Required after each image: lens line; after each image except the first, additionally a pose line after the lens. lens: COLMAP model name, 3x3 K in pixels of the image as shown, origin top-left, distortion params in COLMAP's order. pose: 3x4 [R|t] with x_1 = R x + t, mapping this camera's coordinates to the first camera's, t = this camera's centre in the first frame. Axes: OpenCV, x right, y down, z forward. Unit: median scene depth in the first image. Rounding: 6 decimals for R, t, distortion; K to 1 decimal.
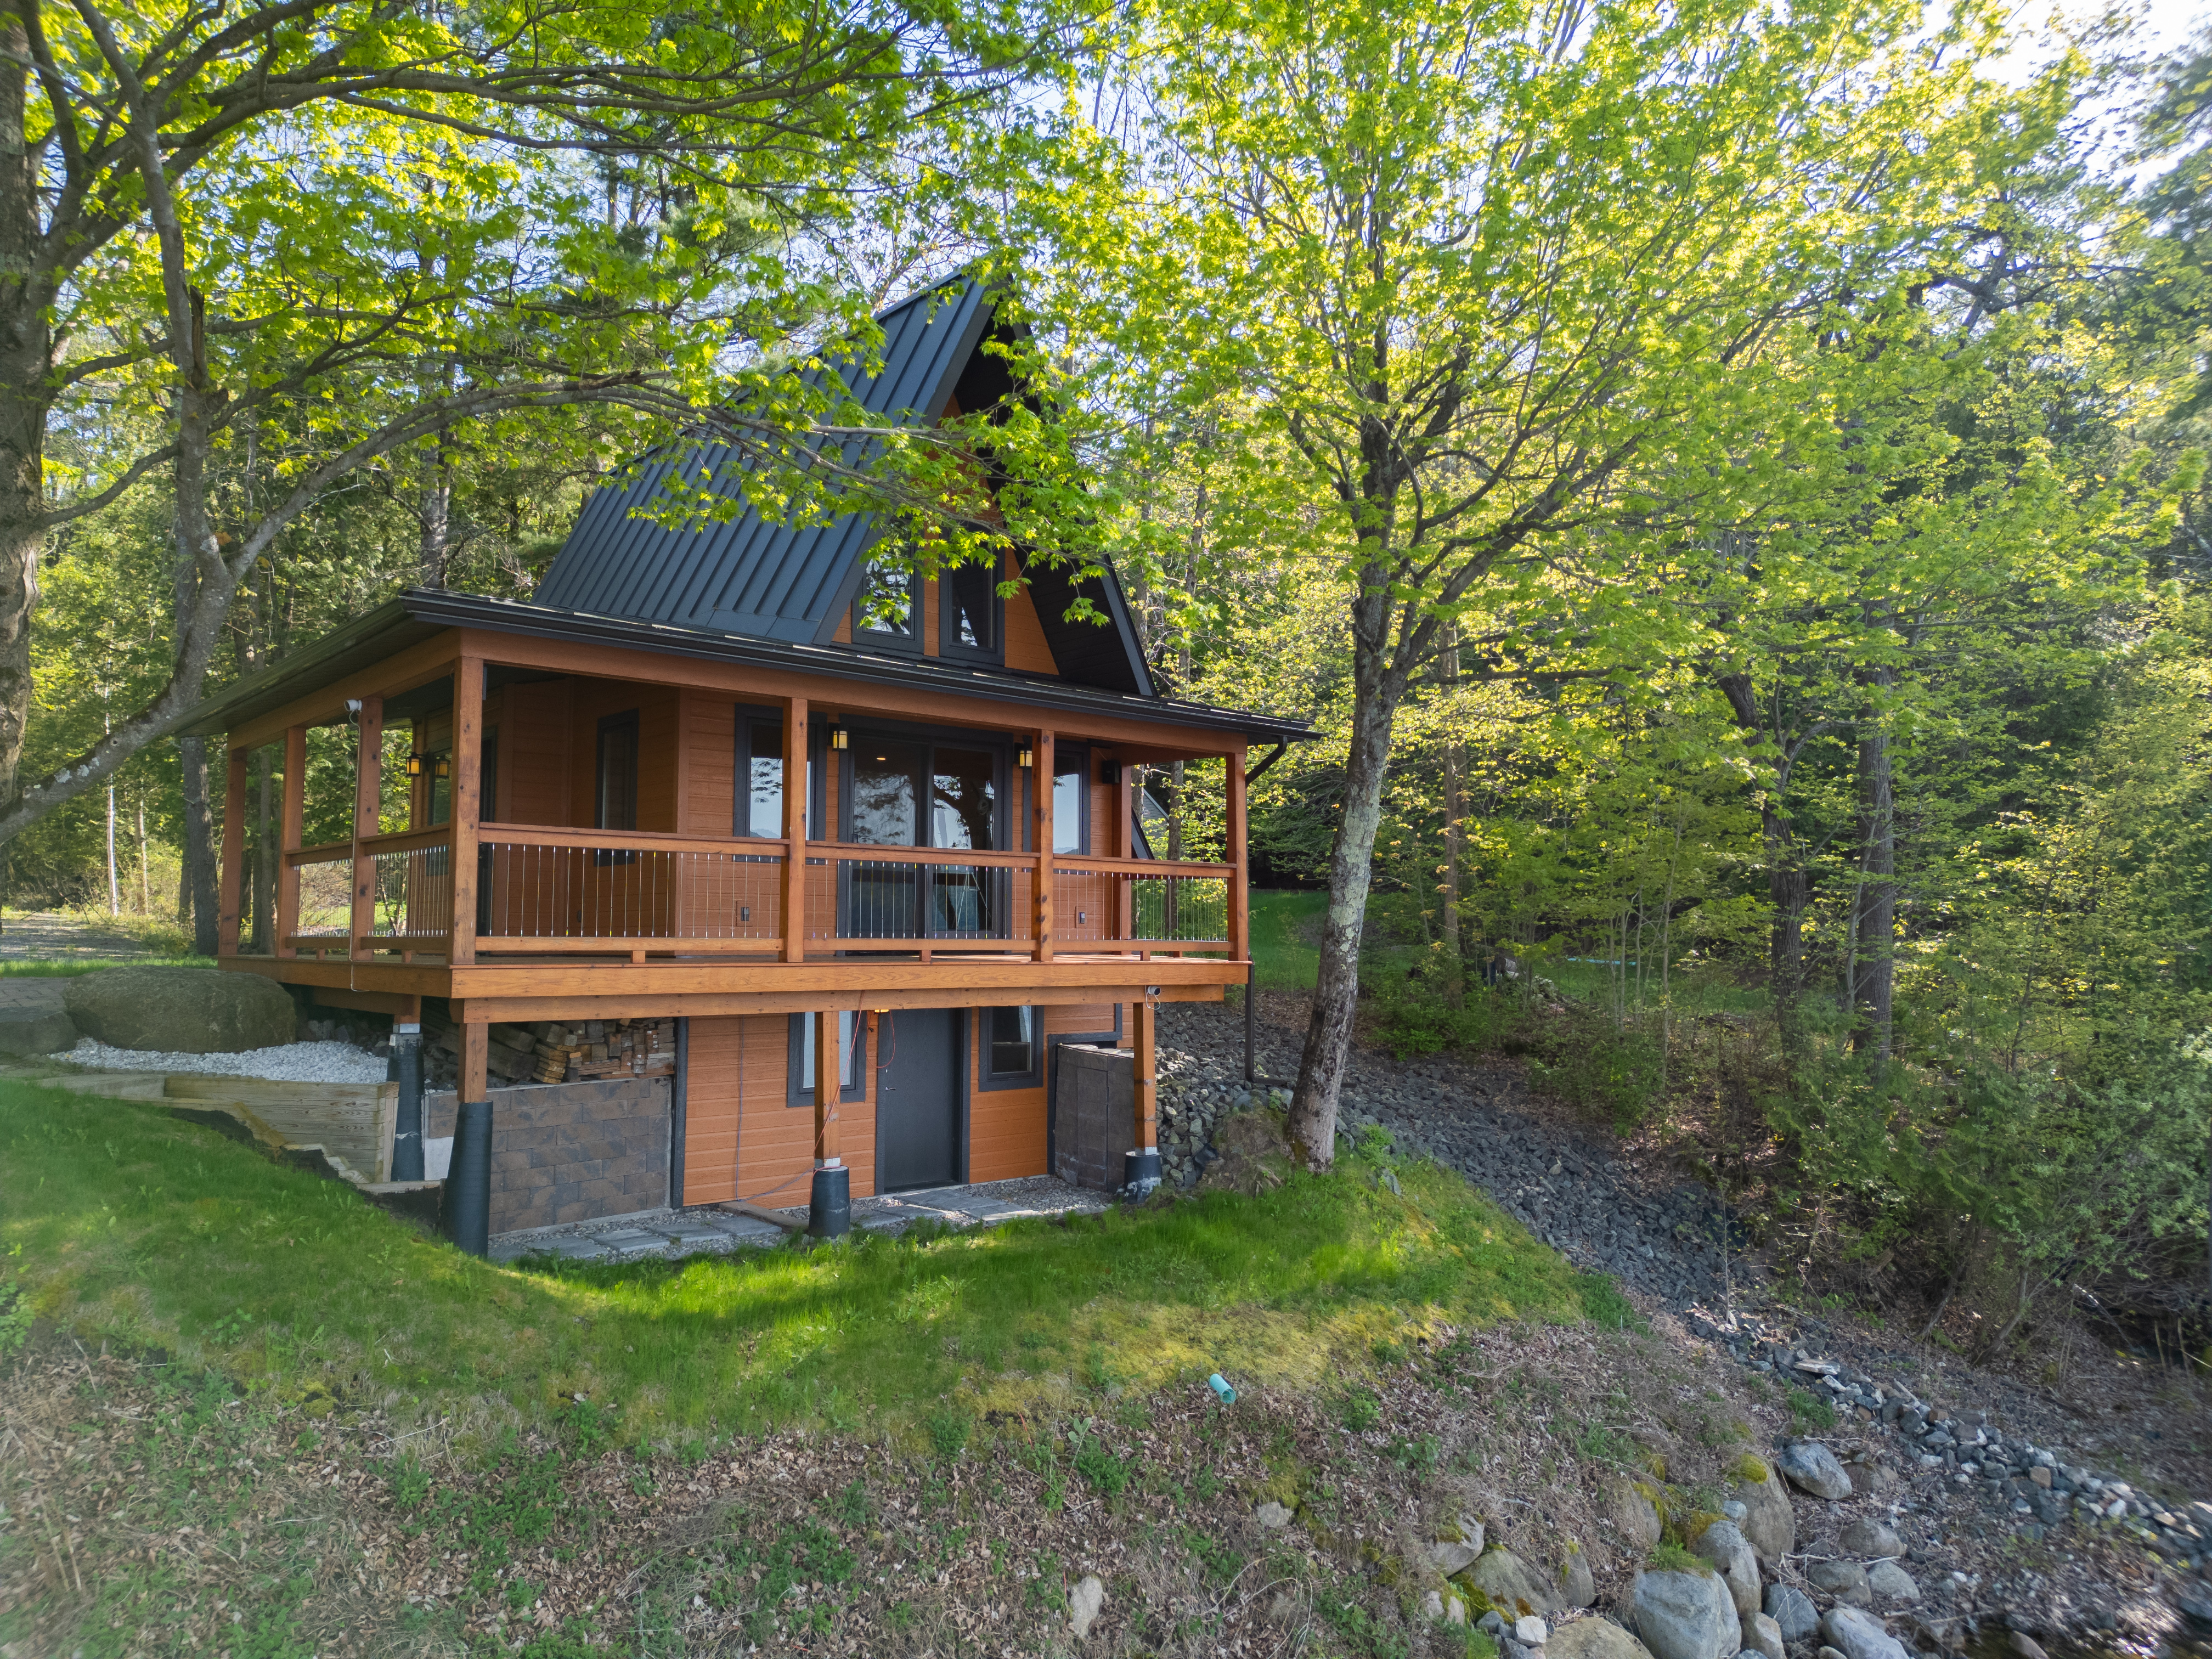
lens RADIAL K [[1542.0, 0, 1109.0], [0, 1542.0, 826.4], [0, 0, 1]] dist [0.081383, -0.083851]
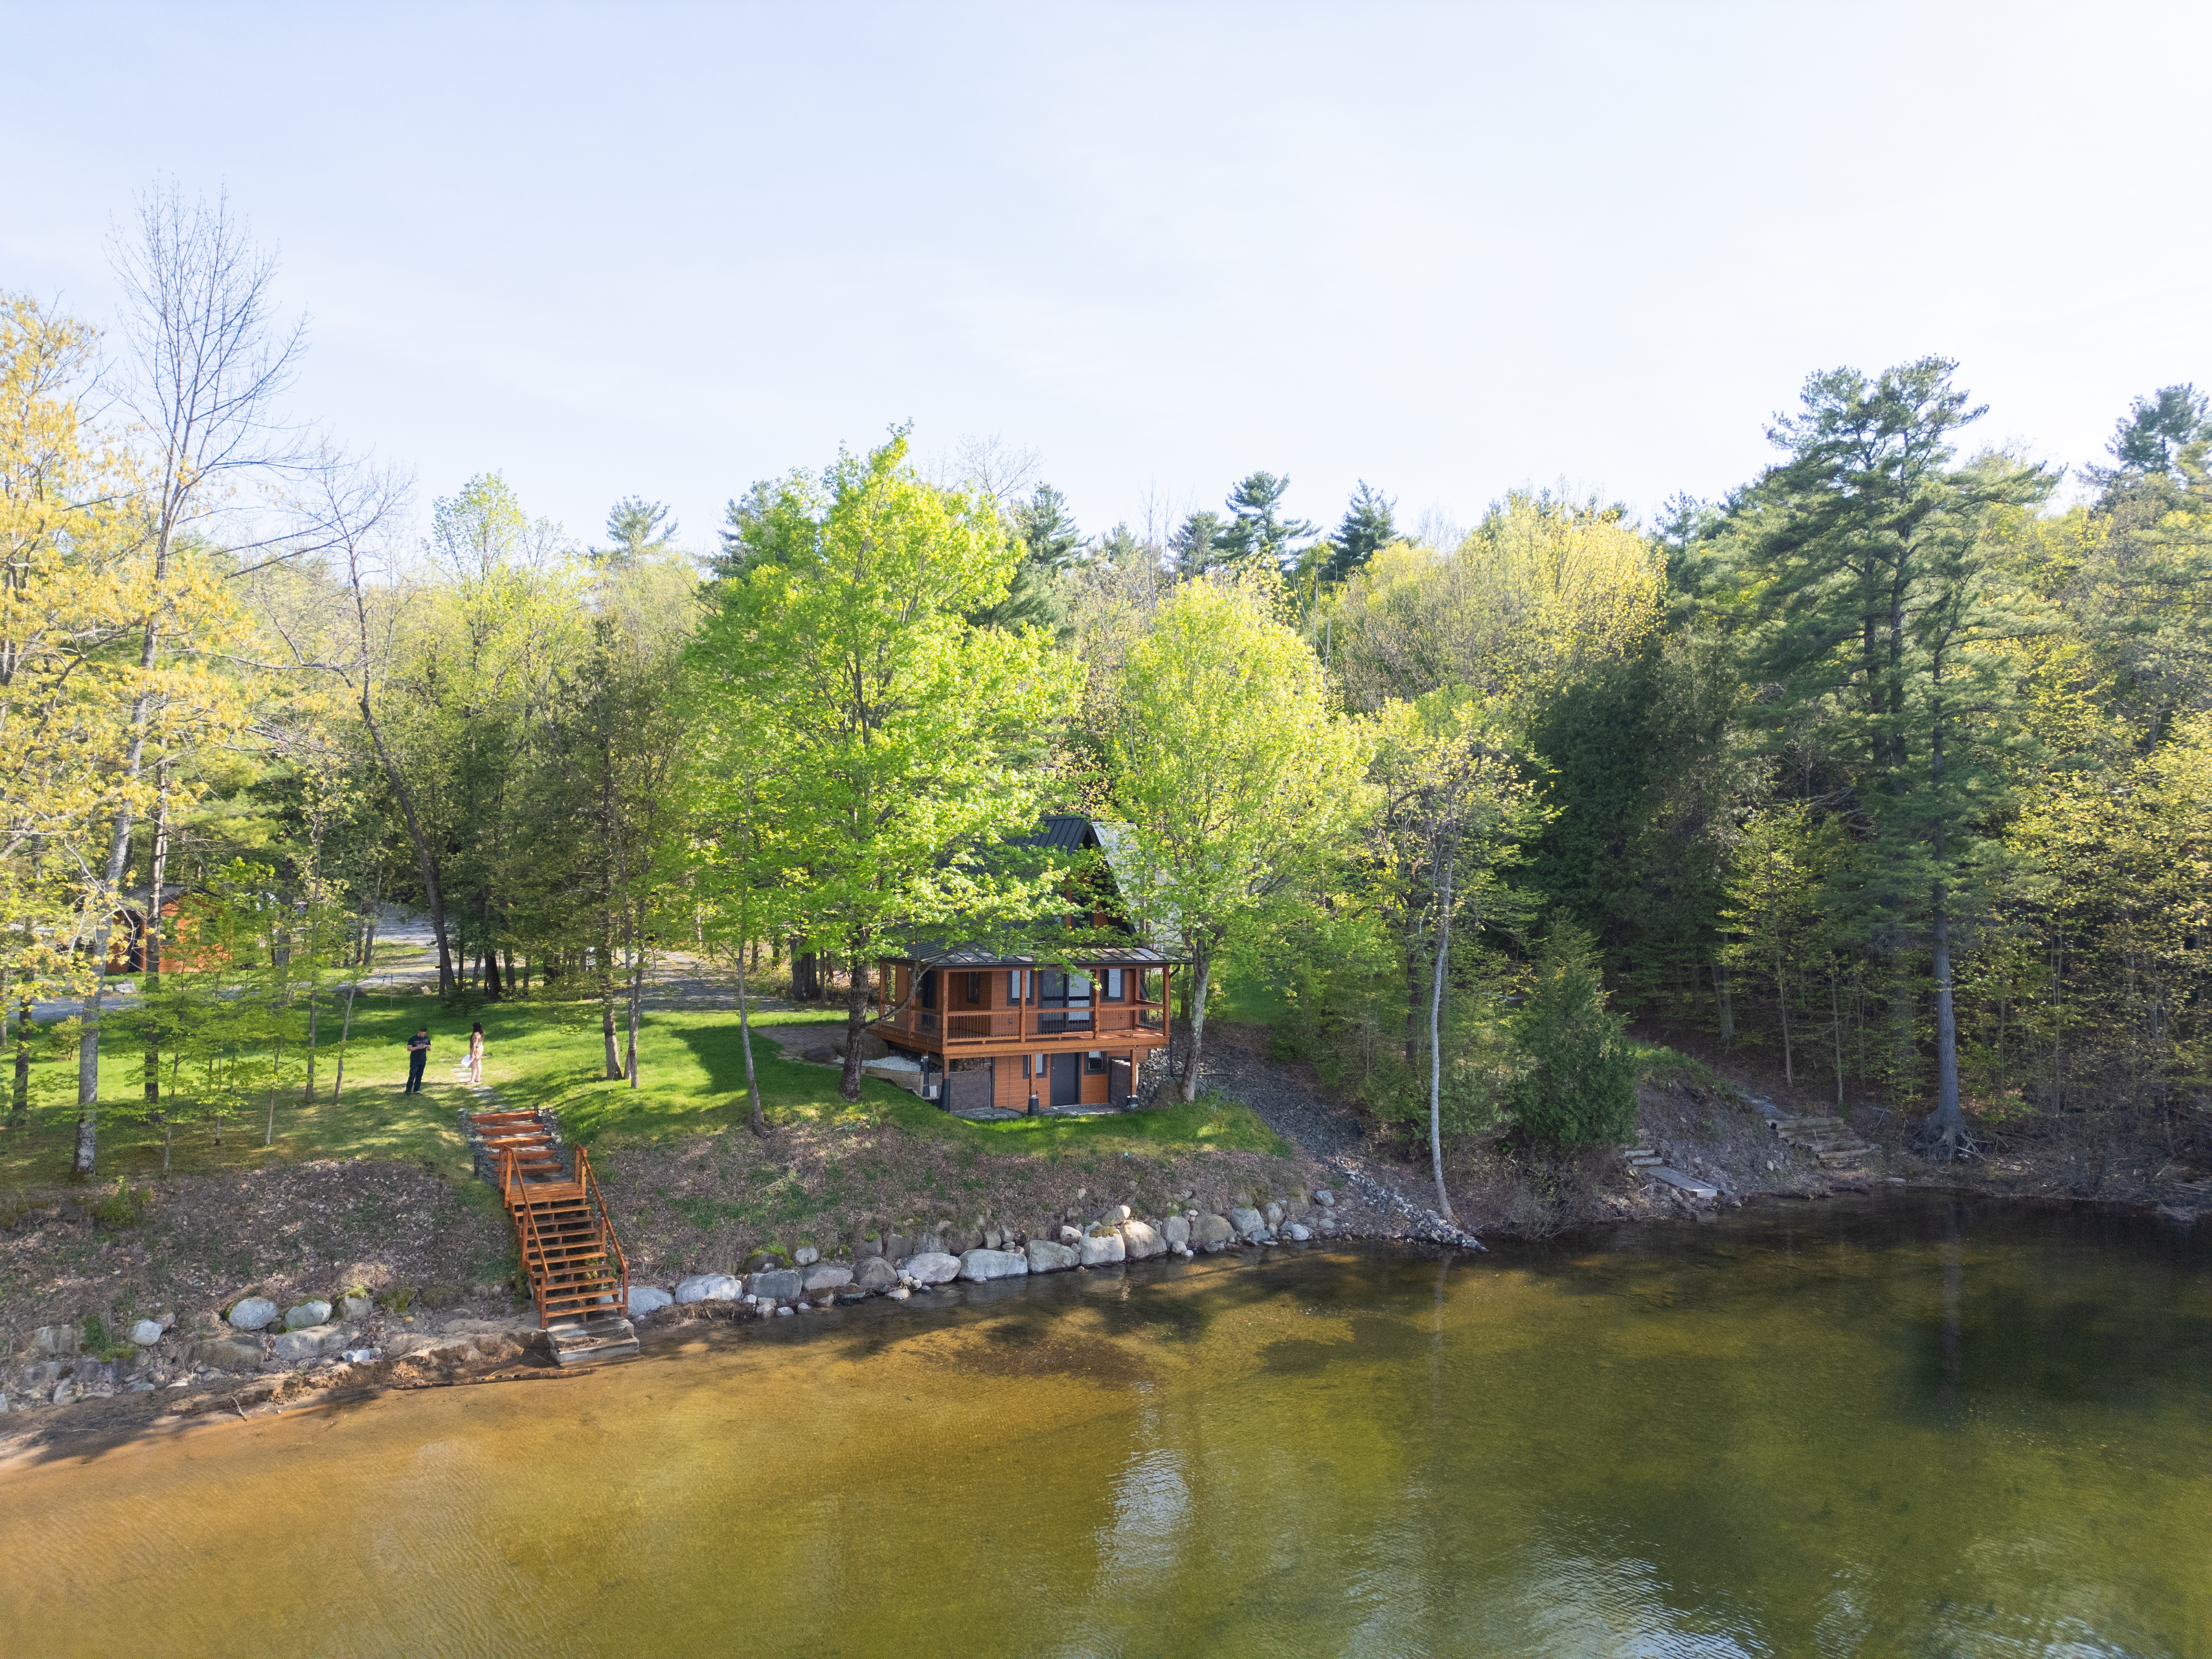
lens RADIAL K [[1542.0, 0, 1109.0], [0, 1542.0, 826.4], [0, 0, 1]] dist [0.081383, -0.083851]
pose [[0.984323, 0.004885, -0.176308, 0.590397], [0.002261, 0.999185, 0.040304, -0.524996], [0.176361, -0.040071, 0.983510, -2.347093]]
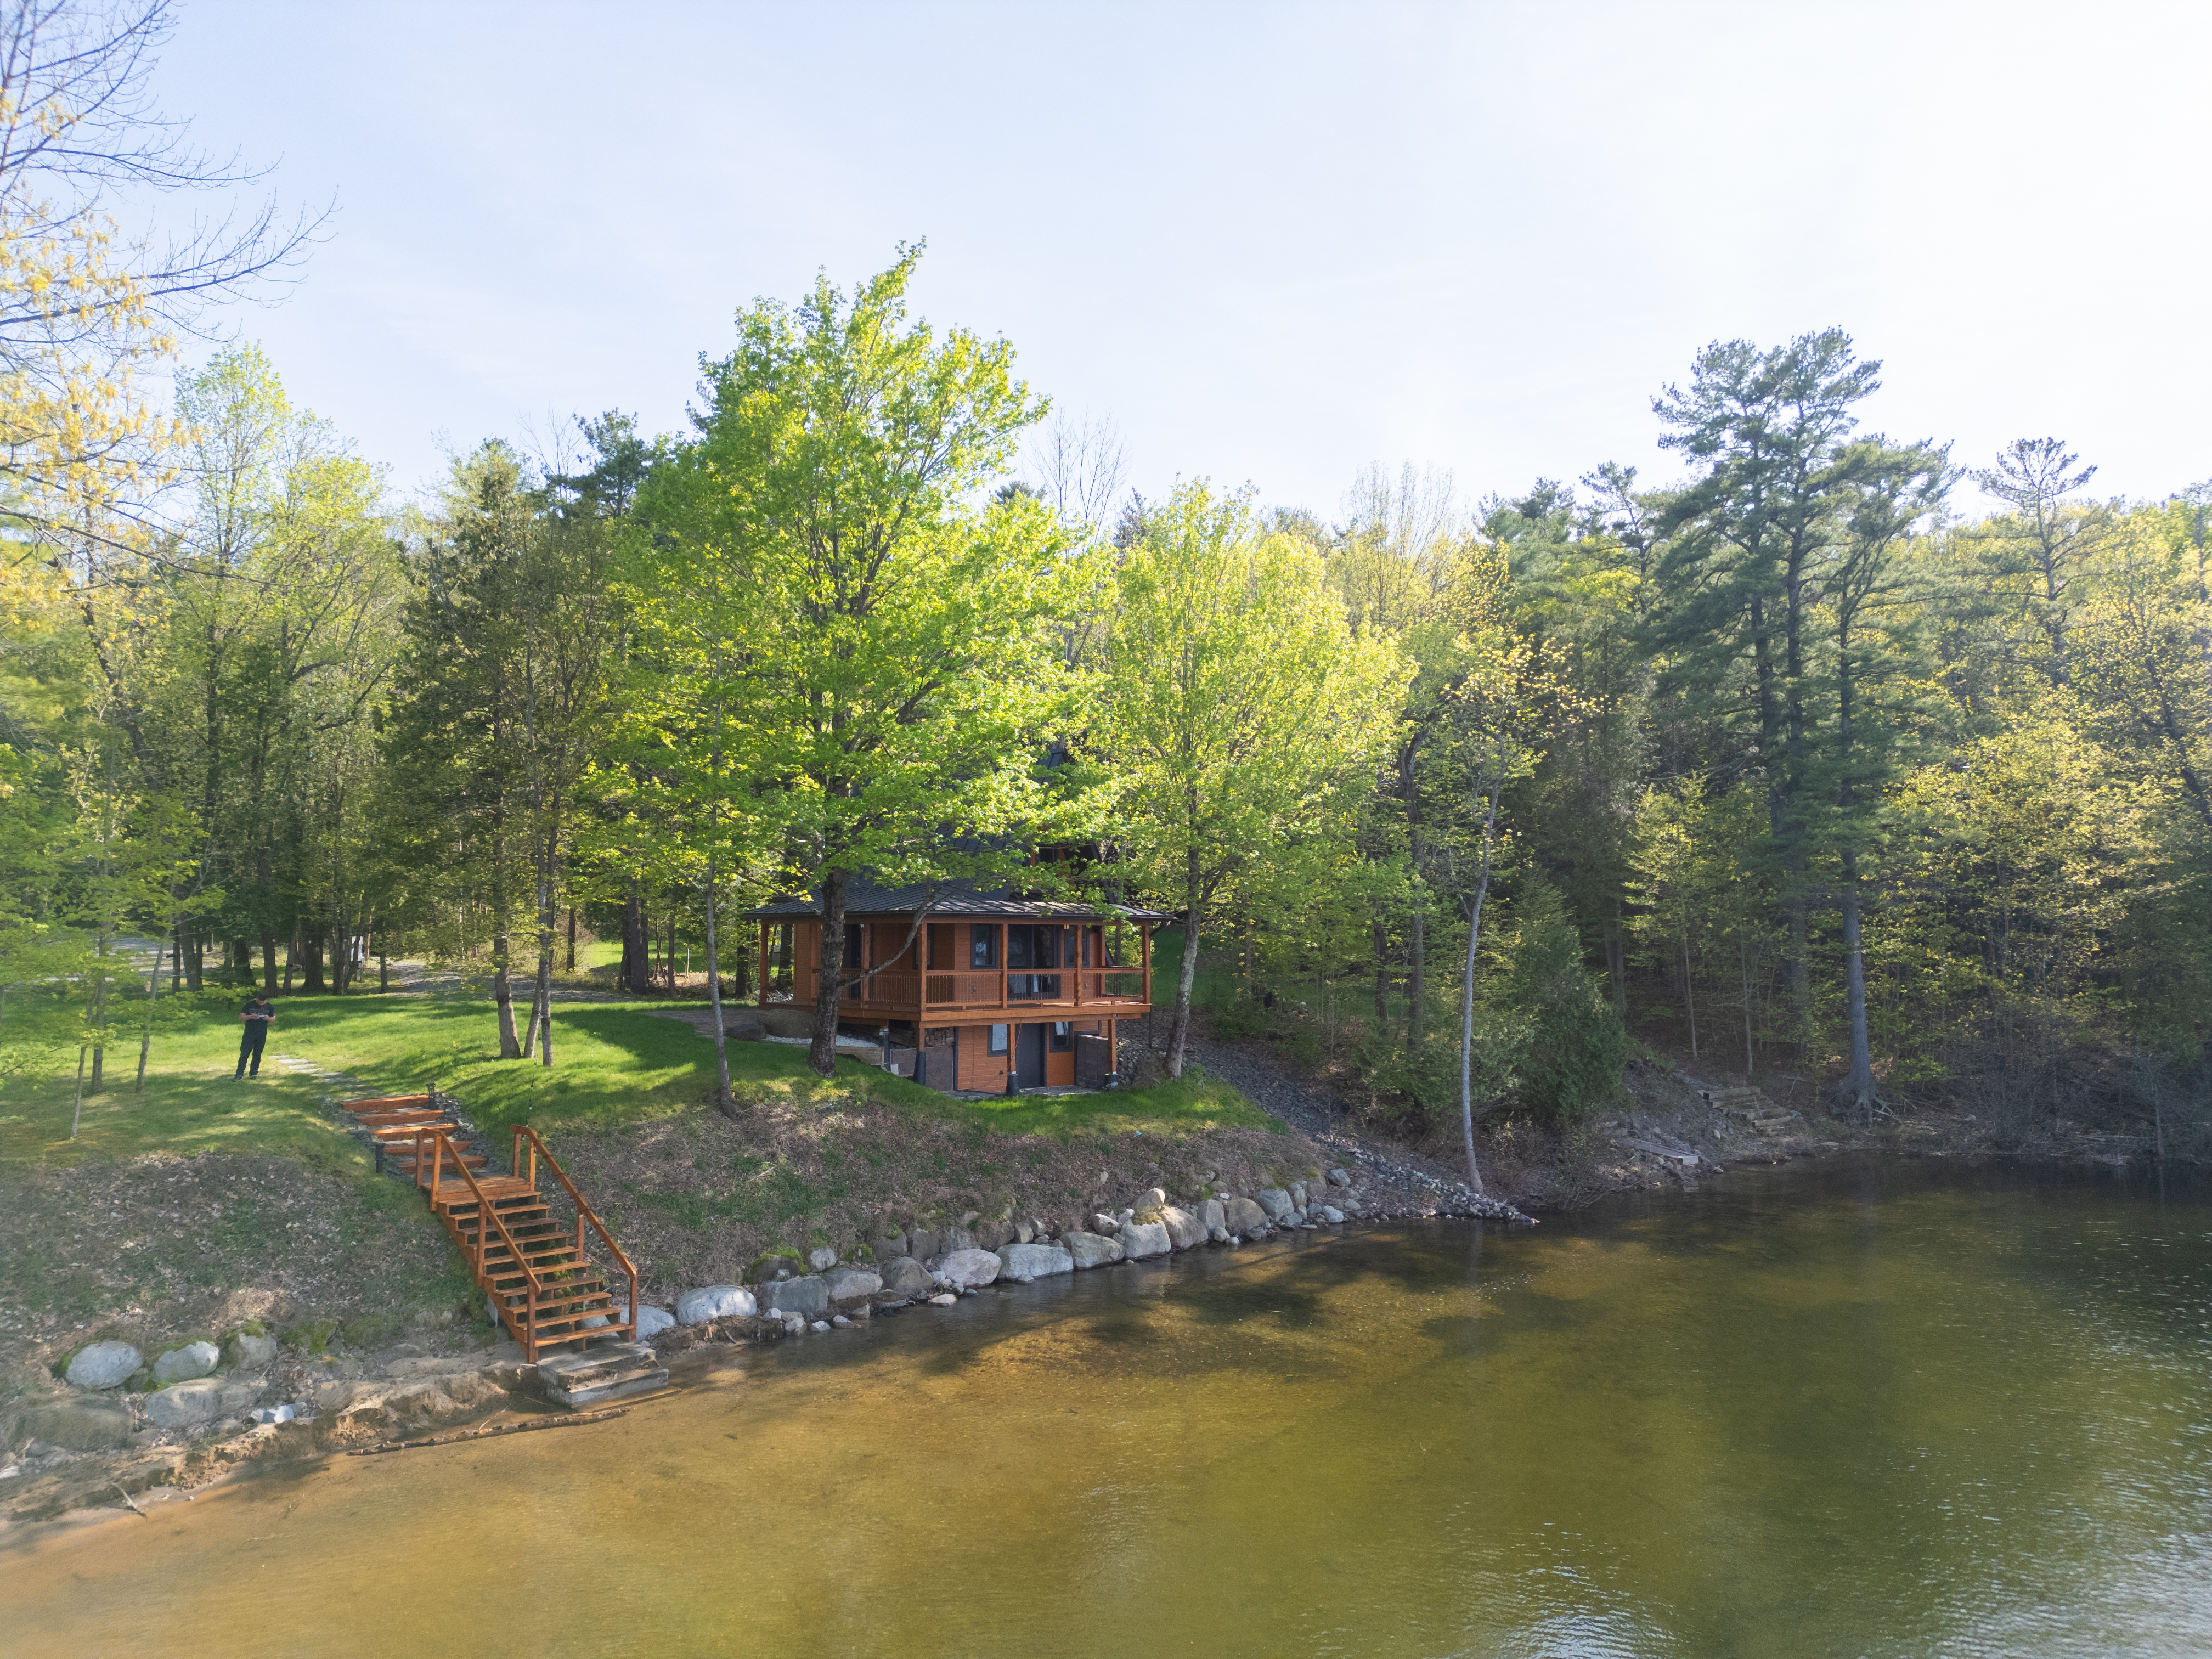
lens RADIAL K [[1542.0, 0, 1109.0], [0, 1542.0, 826.4], [0, 0, 1]] dist [0.081383, -0.083851]
pose [[0.998763, 0.004196, 0.049556, -0.134140], [-0.004342, 0.999987, 0.002825, -0.264257], [-0.049544, -0.003037, 0.998767, -1.942420]]
